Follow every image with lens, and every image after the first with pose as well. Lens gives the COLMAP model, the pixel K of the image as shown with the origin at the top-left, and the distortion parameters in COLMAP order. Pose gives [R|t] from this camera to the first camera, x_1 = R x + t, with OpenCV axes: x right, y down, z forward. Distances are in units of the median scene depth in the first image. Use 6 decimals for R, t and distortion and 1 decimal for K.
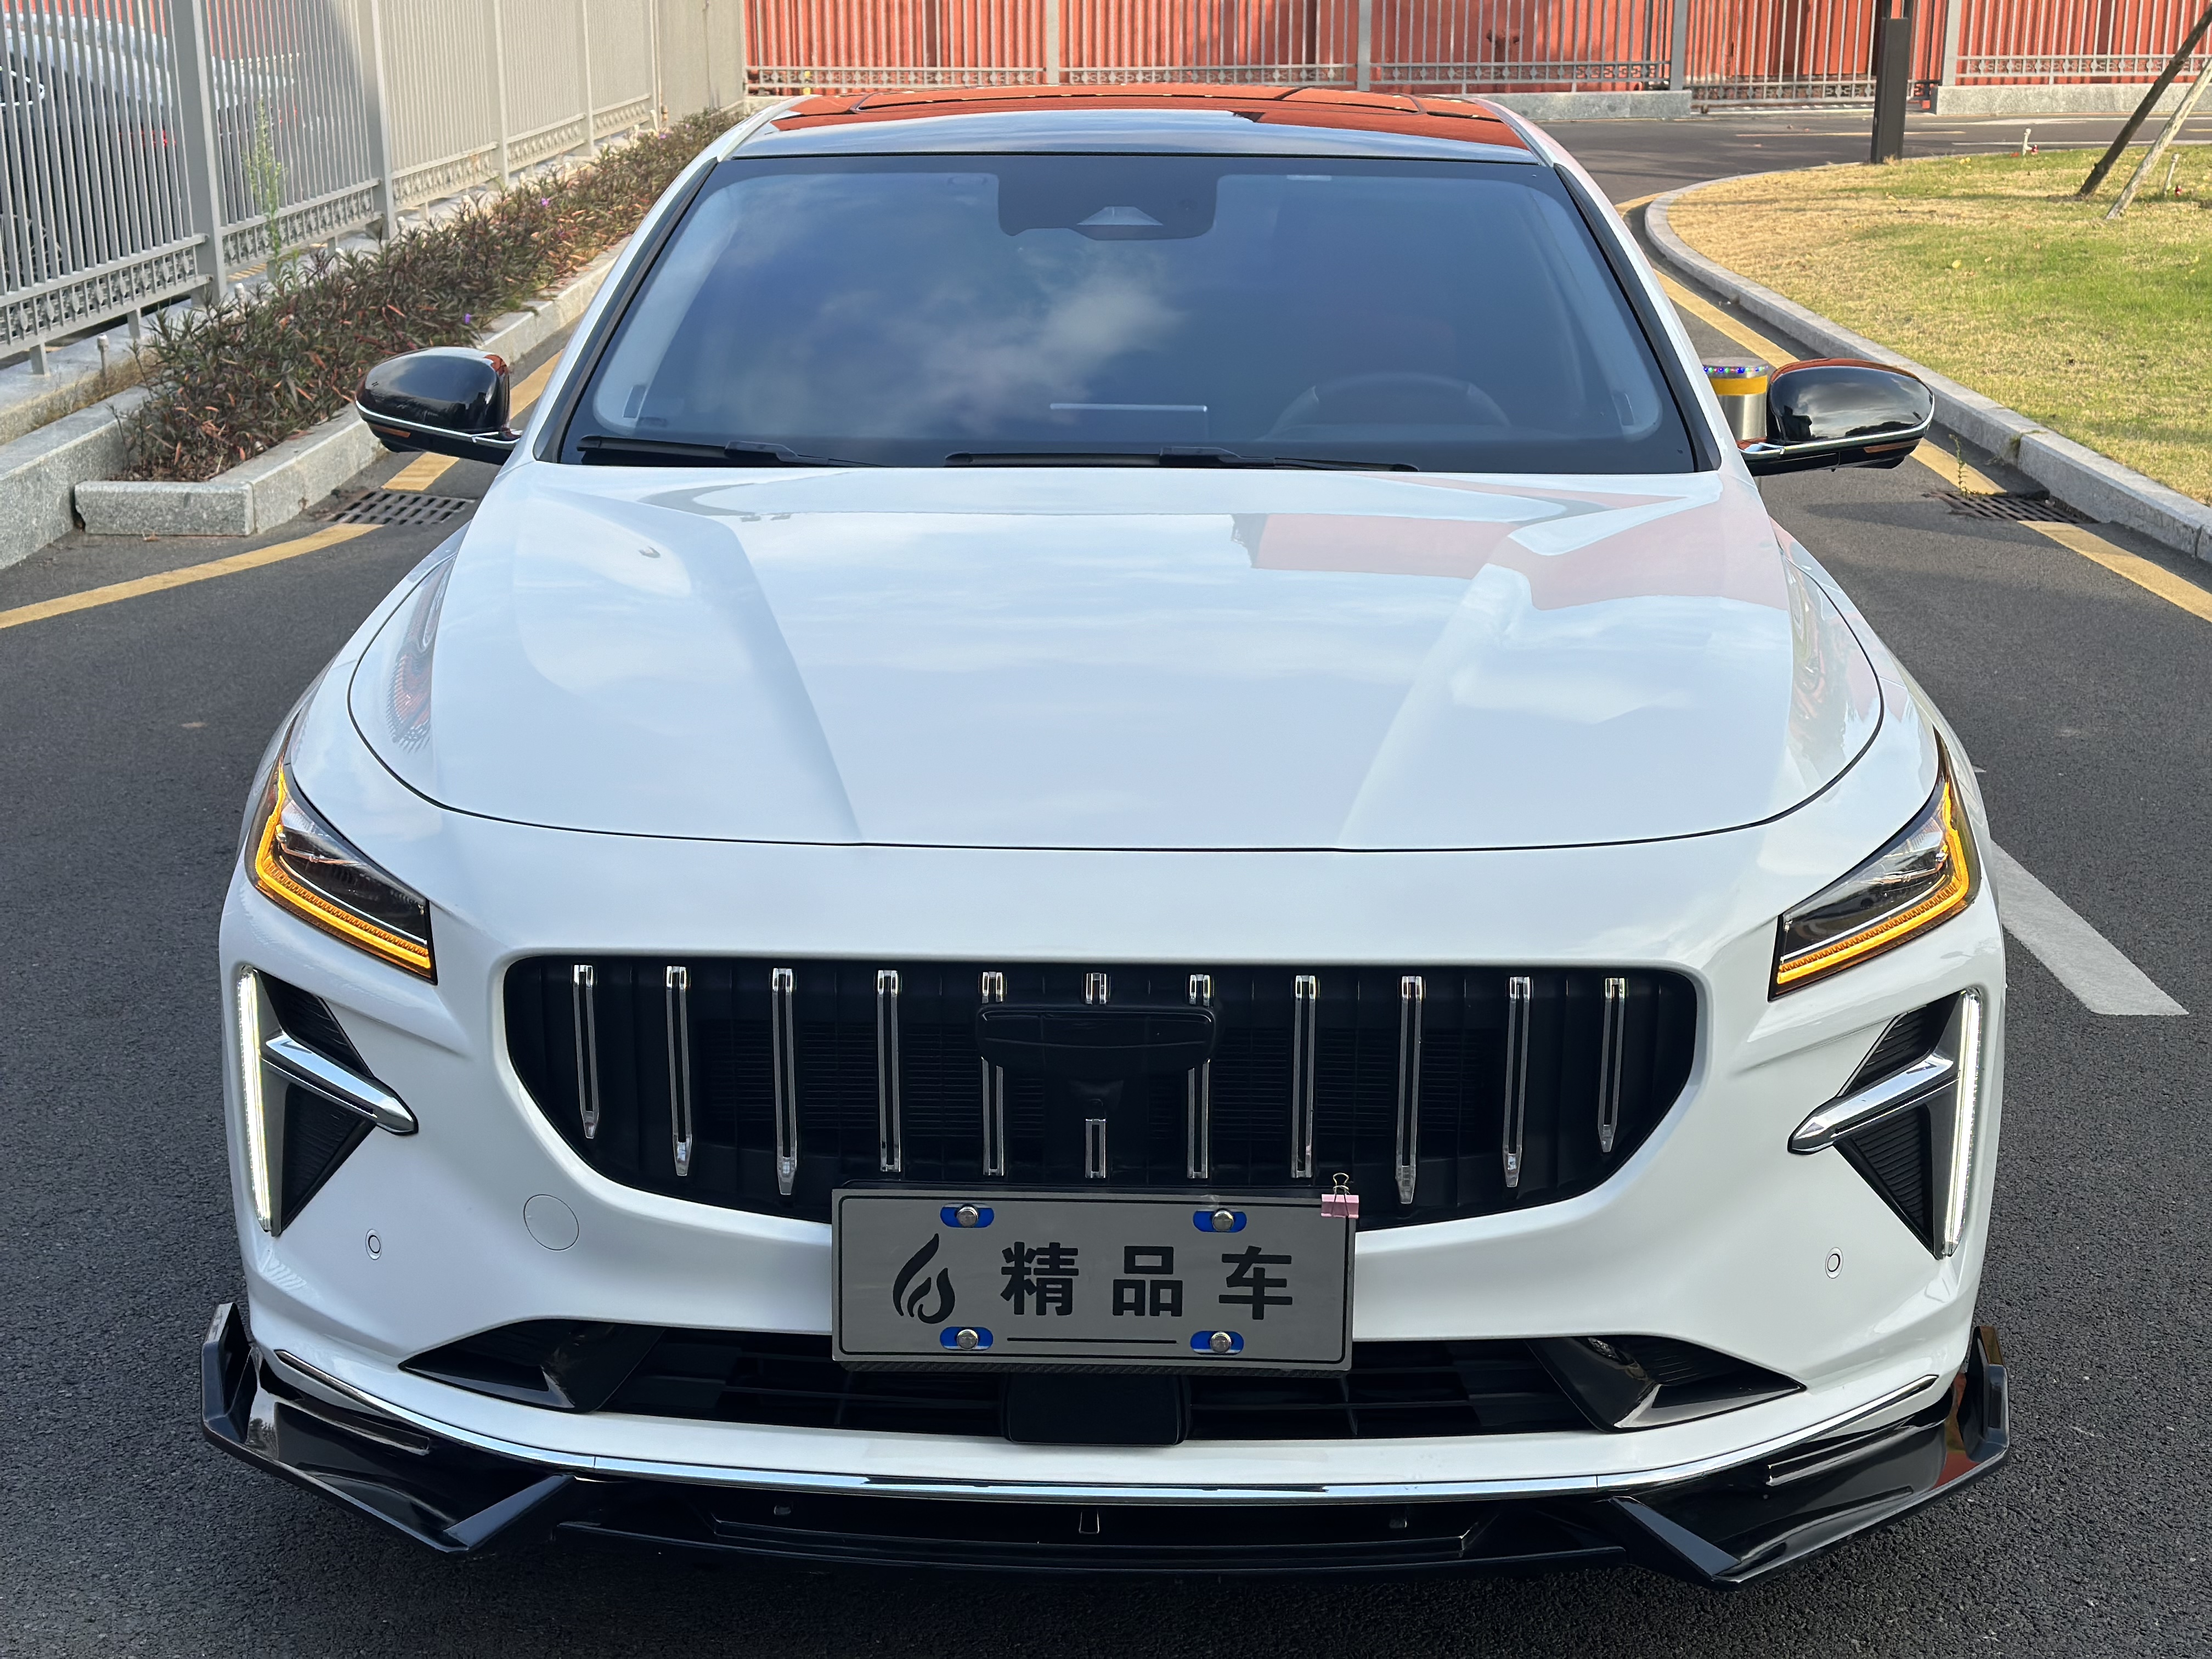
lens RADIAL K [[3051.0, 0, 1106.0], [0, 3051.0, 829.5], [0, 0, 1]] dist [0.244355, 0.030120]
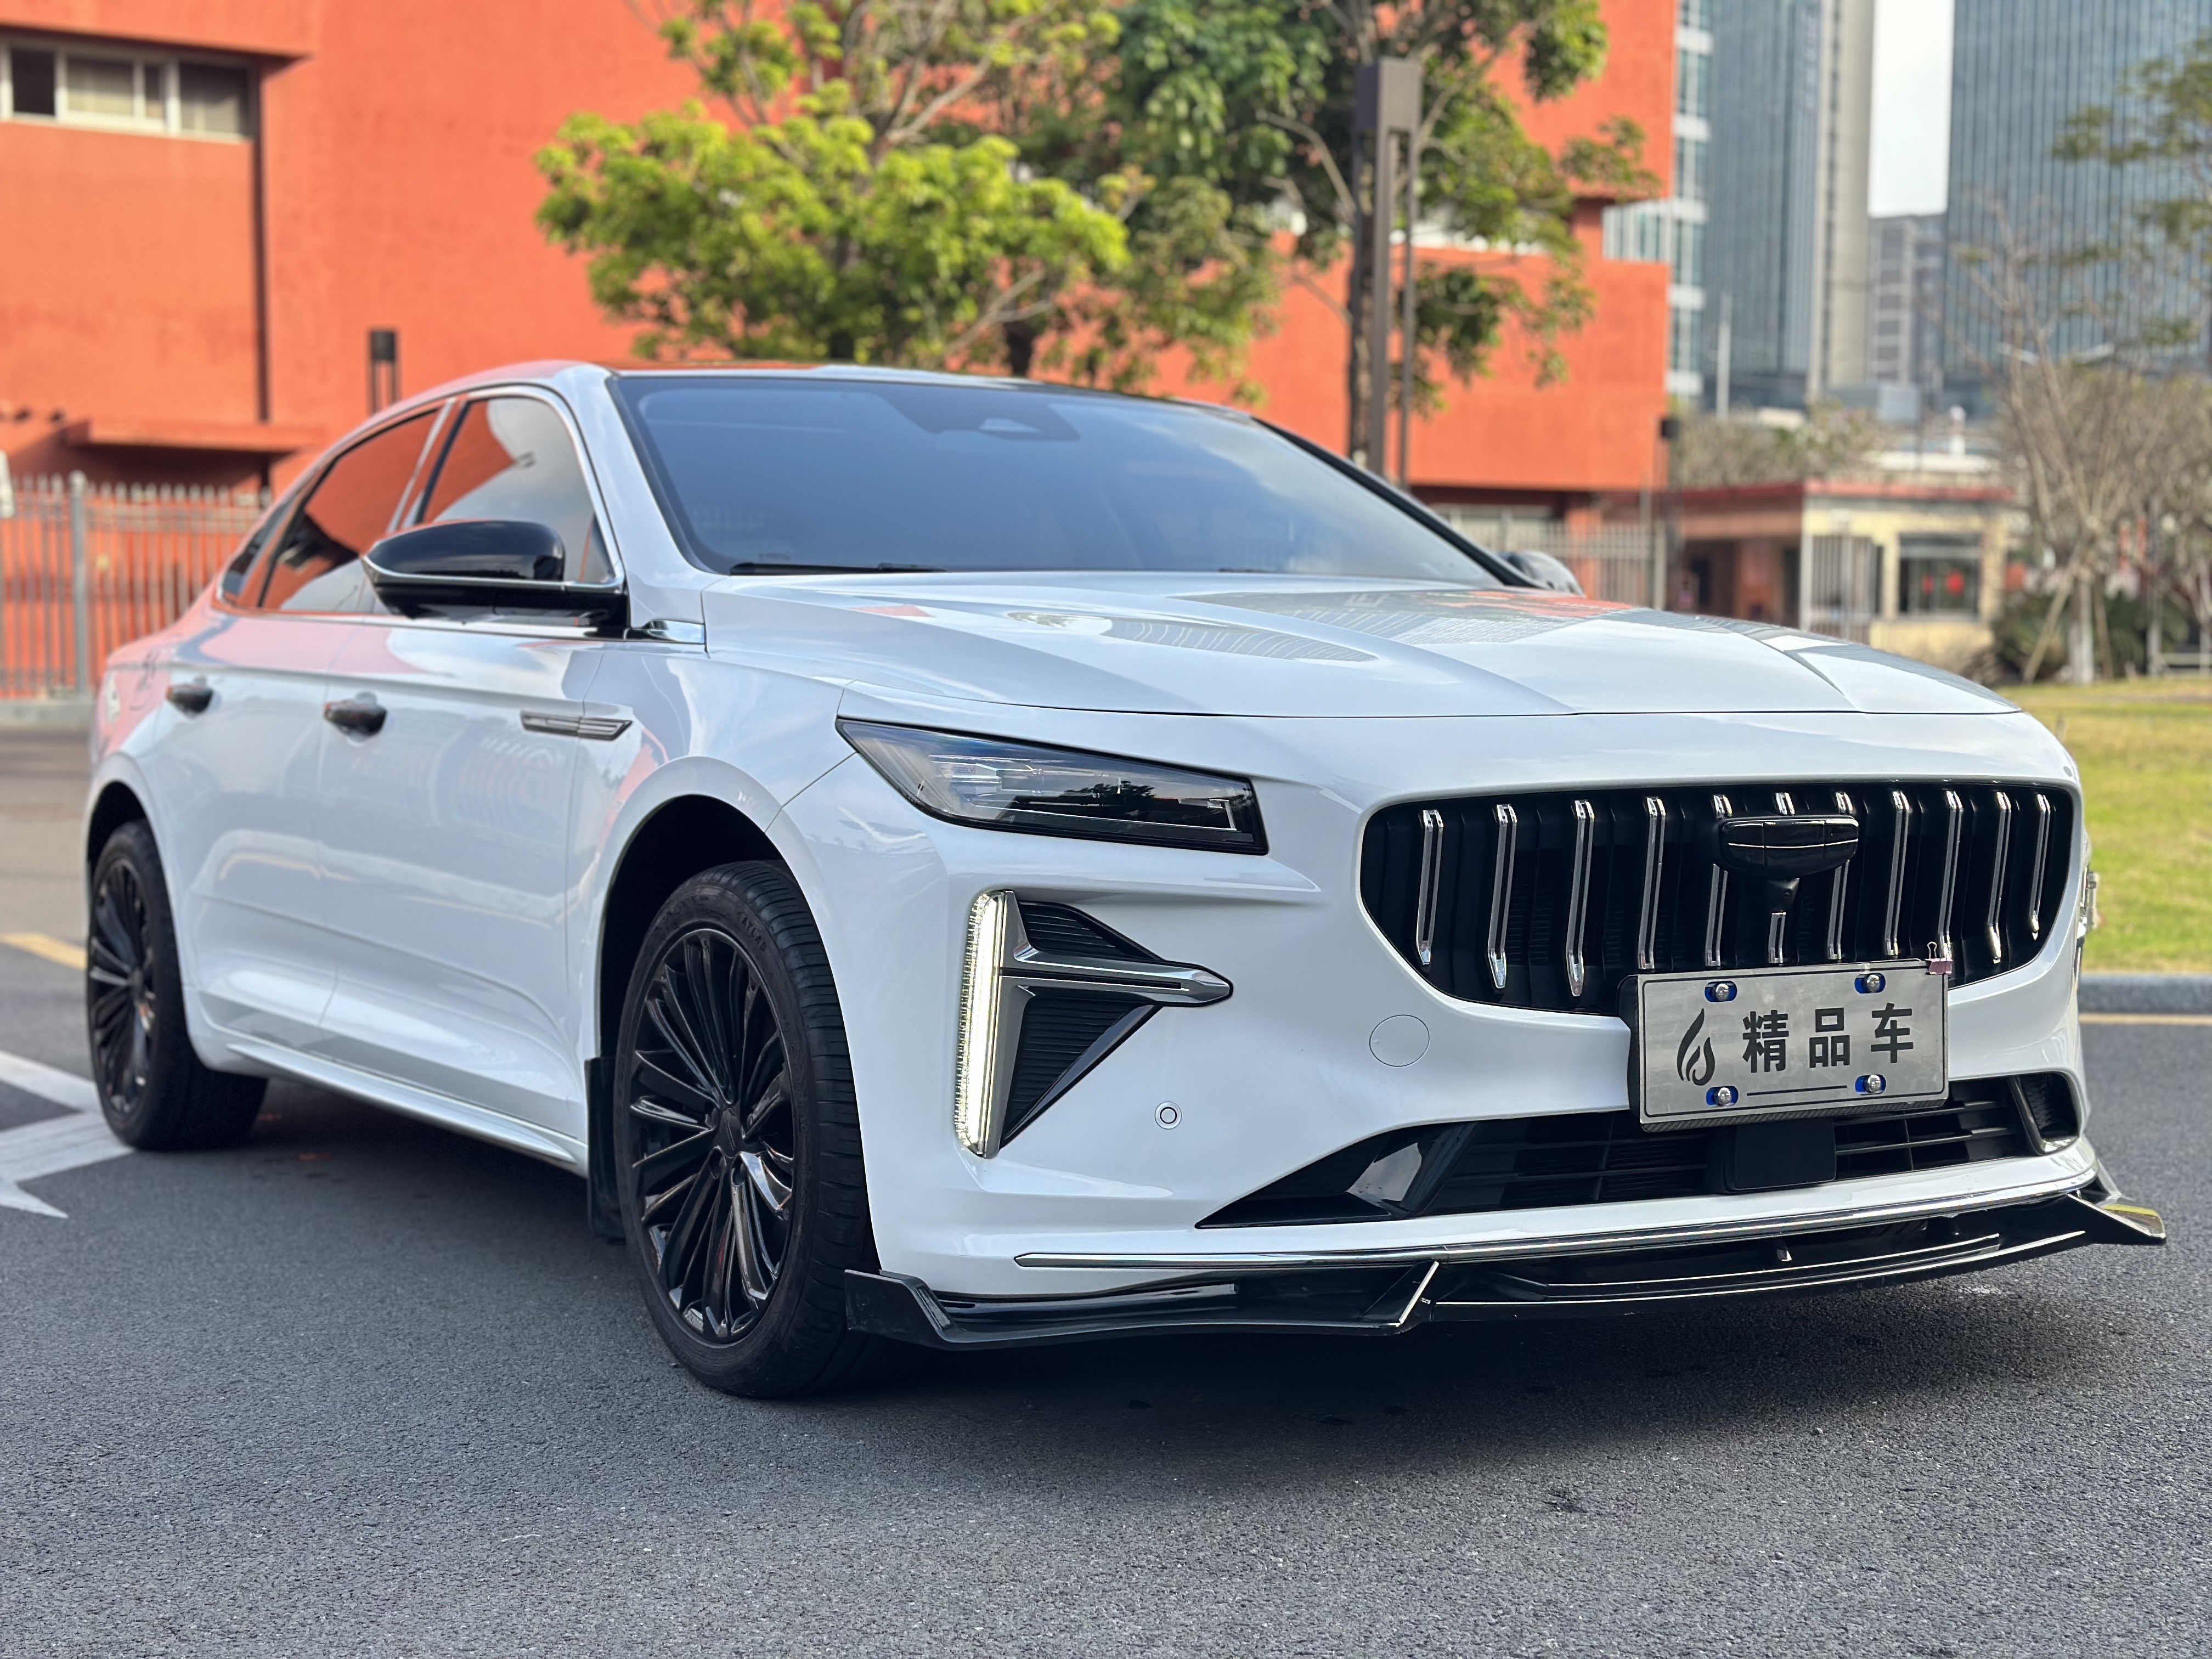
lens RADIAL K [[3051.0, 0, 1106.0], [0, 3051.0, 829.5], [0, 0, 1]] dist [0.244355, 0.030120]
pose [[0.834404, -0.029650, 0.550356, -0.934262], [0.142835, 0.976070, -0.163969, 0.229861], [-0.532324, 0.215427, 0.818671, 0.094306]]
